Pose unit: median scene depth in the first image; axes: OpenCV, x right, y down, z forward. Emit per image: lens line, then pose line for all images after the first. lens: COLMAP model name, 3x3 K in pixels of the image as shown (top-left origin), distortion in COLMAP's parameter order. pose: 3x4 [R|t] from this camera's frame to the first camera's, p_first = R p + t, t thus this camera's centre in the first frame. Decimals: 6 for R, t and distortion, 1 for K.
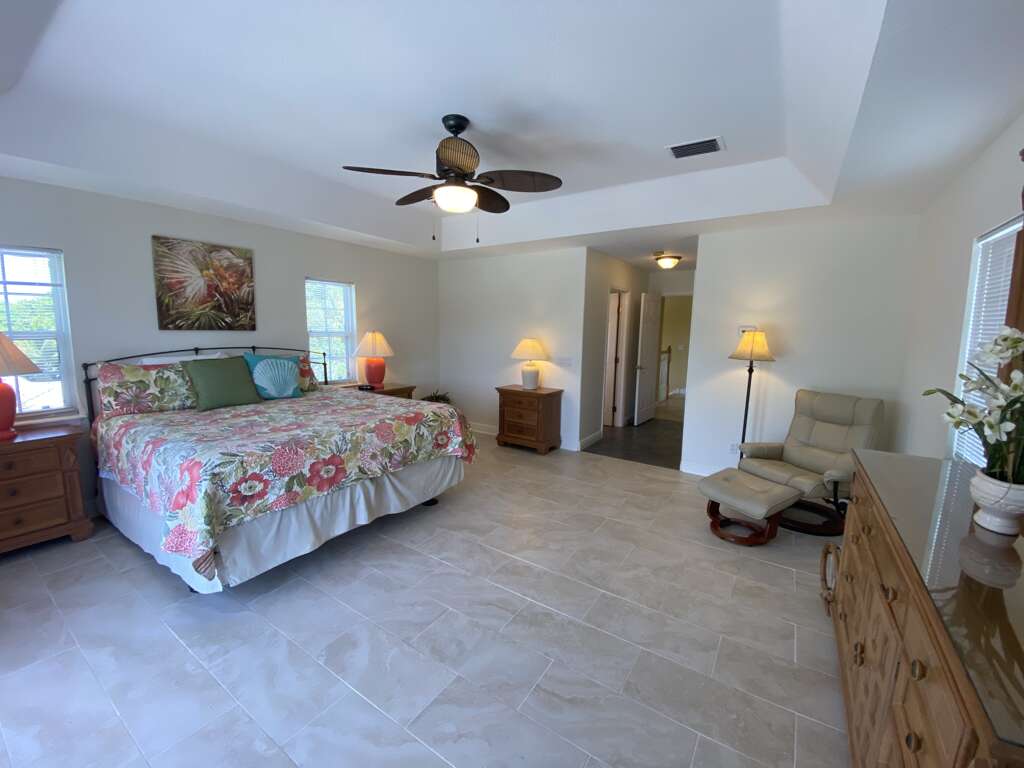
lens RADIAL K [[414.7, 0, 502.7], [0, 414.7, 382.6], [0, 0, 1]] dist [0.000287, -0.000017]
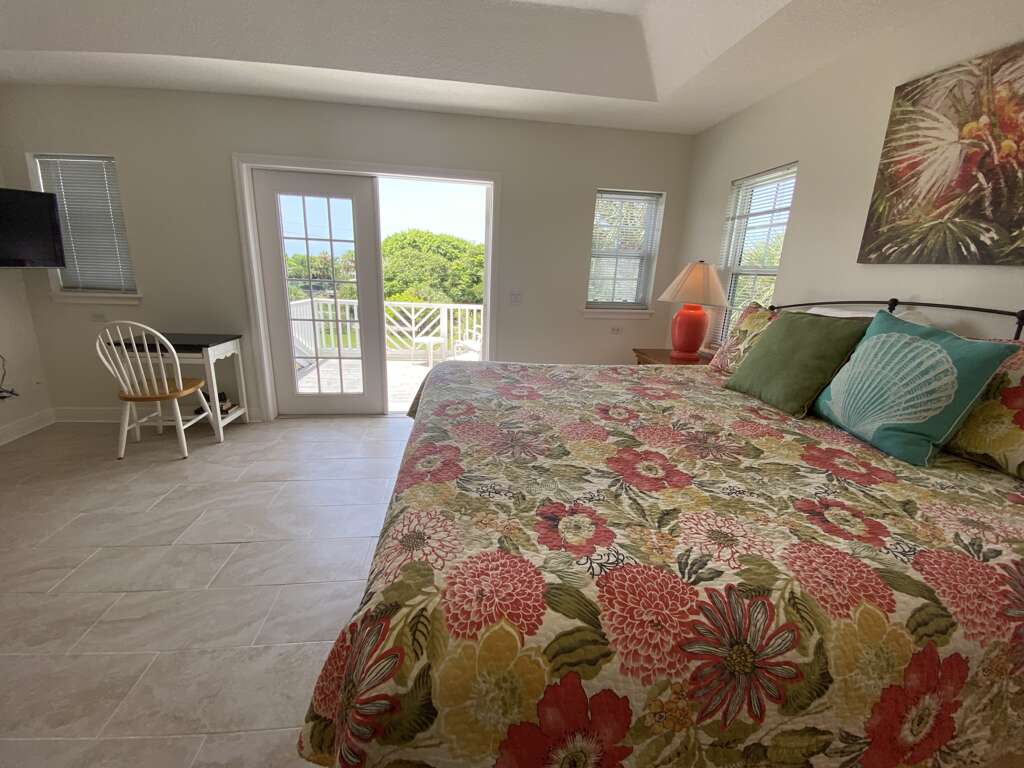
lens RADIAL K [[414.6, 0, 512.0], [0, 414.6, 384.0], [0, 0, 1]] dist [0.019251, -0.019131]
pose [[-0.740702, 0.137300, -0.657655, -0.050626], [-0.138423, 0.926703, 0.349372, -0.098028], [0.657419, 0.349815, -0.667405, 1.040598]]
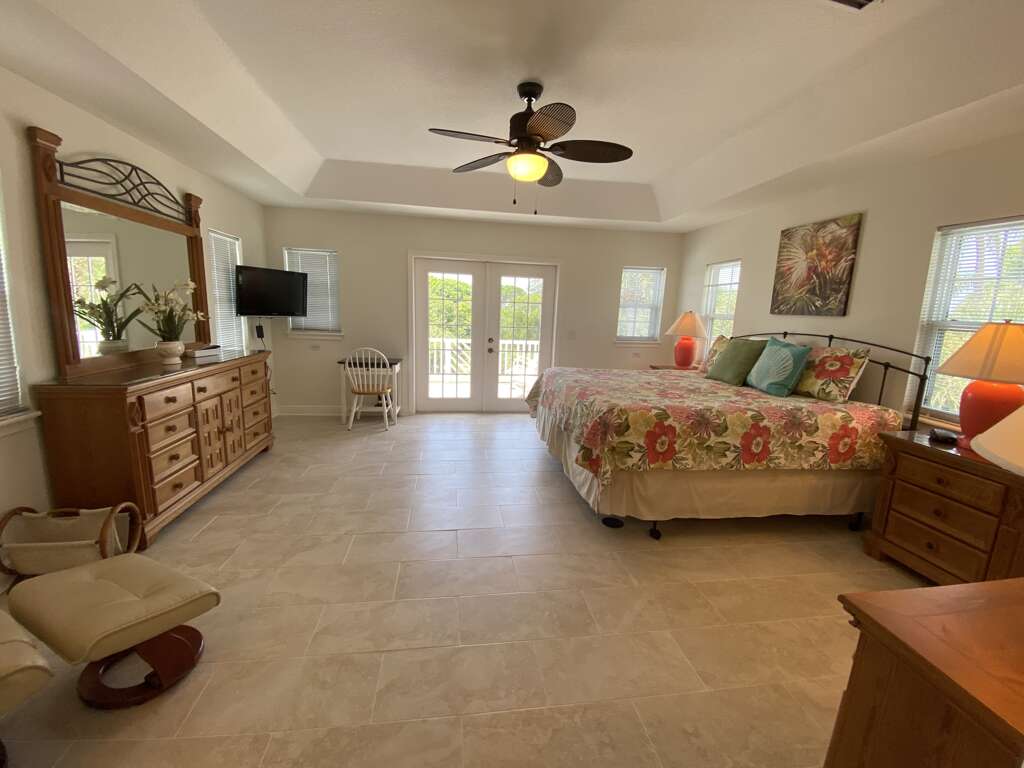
lens RADIAL K [[414.6, 0, 512.0], [0, 414.6, 384.0], [0, 0, 1]] dist [0.019251, -0.019131]
pose [[-0.735582, 0.079694, -0.672732, 0.448035], [-0.133957, 0.956337, 0.259762, -0.134371], [0.664060, 0.281193, -0.692788, 1.267693]]
